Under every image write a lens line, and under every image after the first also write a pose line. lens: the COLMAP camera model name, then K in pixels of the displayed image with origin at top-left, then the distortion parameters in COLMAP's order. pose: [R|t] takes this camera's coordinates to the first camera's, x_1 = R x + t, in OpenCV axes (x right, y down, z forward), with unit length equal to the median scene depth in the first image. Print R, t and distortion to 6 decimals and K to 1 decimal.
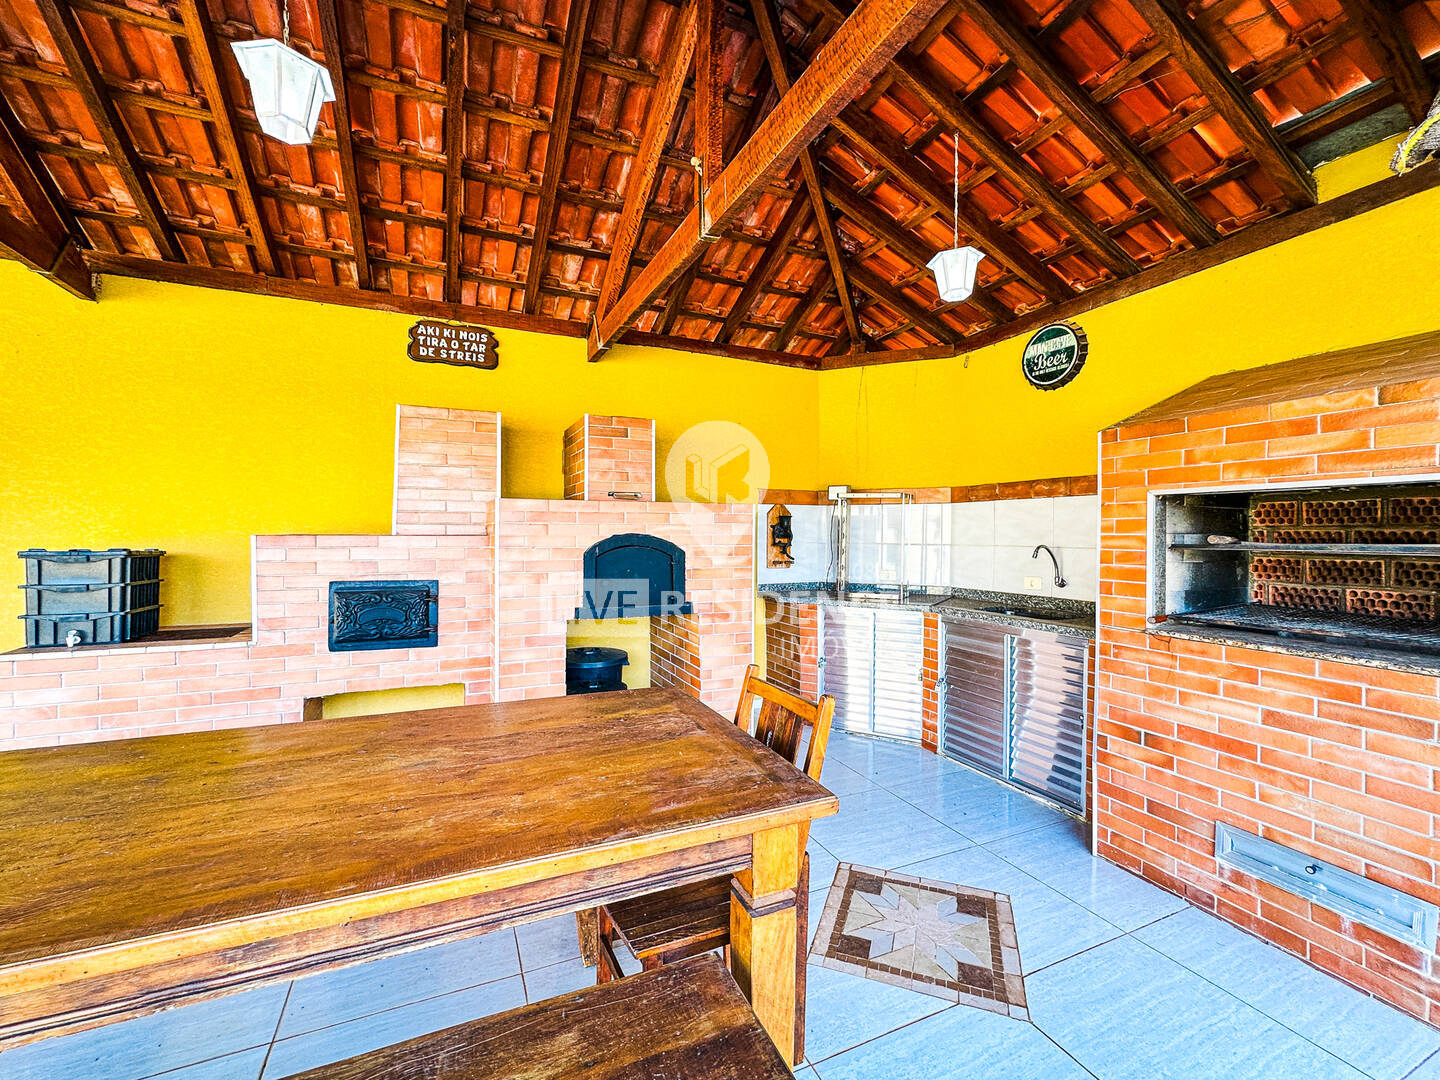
lens RADIAL K [[571.6, 0, 719.6], [0, 571.6, 536.5], [0, 0, 1]] dist [-0.014718, 0.002170]
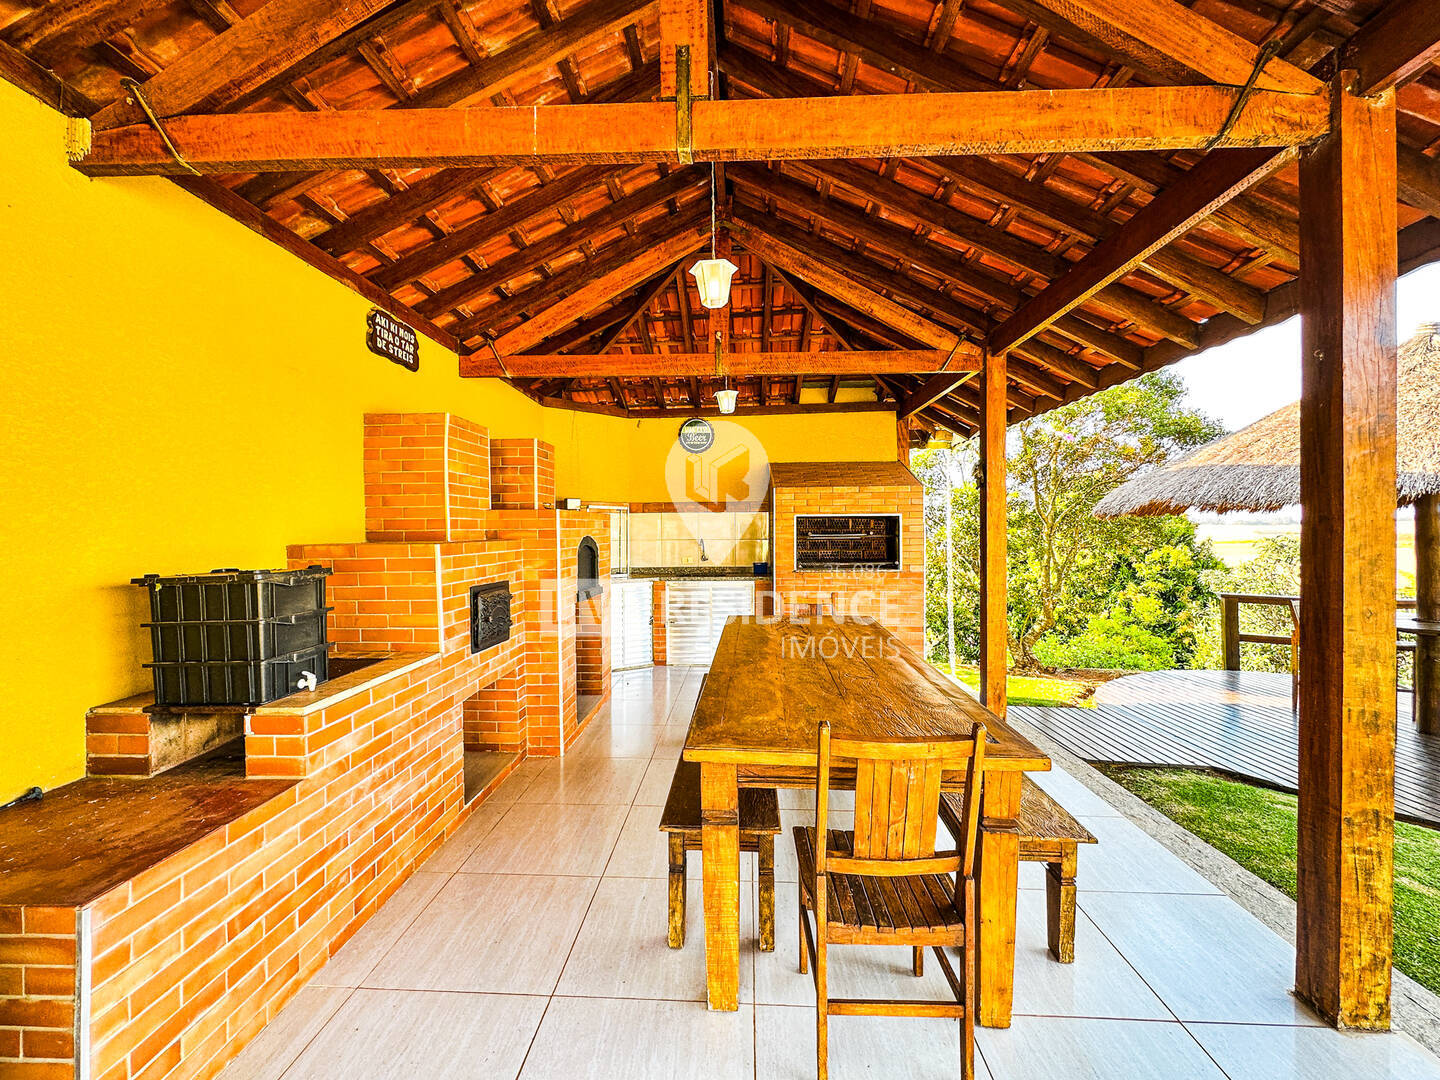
lens RADIAL K [[571.6, 0, 726.2], [0, 571.6, 536.7], [0, 0, 1]] dist [-0.014718, 0.002170]
pose [[0.459136, -0.018855, 0.888166, -1.061213], [0.015143, 0.999796, 0.013397, -0.014465], [-0.888237, 0.007299, 0.459328, 0.076246]]
